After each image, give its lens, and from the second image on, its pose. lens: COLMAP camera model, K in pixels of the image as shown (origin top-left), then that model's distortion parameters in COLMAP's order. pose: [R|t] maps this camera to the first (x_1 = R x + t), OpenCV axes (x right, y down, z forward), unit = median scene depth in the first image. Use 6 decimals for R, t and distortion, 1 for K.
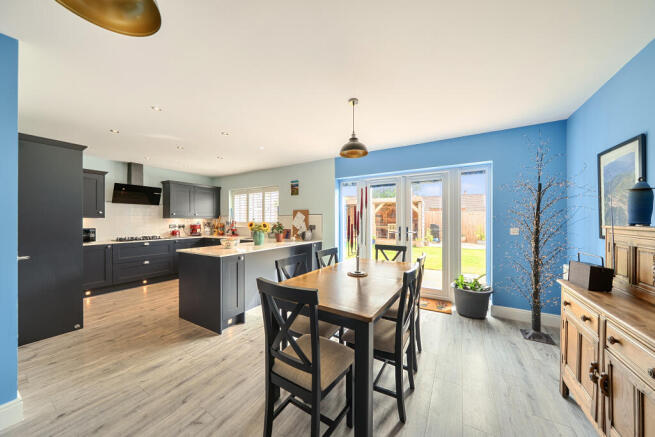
lens RADIAL K [[223.1, 0, 312.7], [0, 223.1, 218.6], [0, 0, 1]] dist [-0.021187, -0.000088]
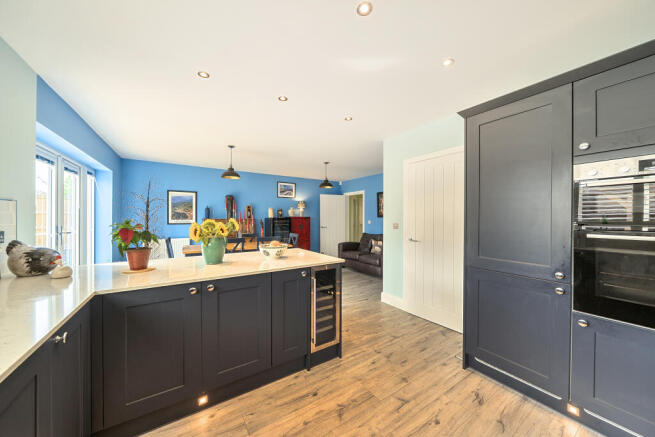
lens RADIAL K [[224.2, 0, 327.5], [0, 224.2, 218.5], [0, 0, 1]] dist [0.000463, 0.000009]
pose [[-0.920106, -0.003951, 0.391651, -0.596800], [-0.005516, 0.999981, -0.002871, 0.009353], [-0.391632, -0.004801, -0.920110, 1.183456]]
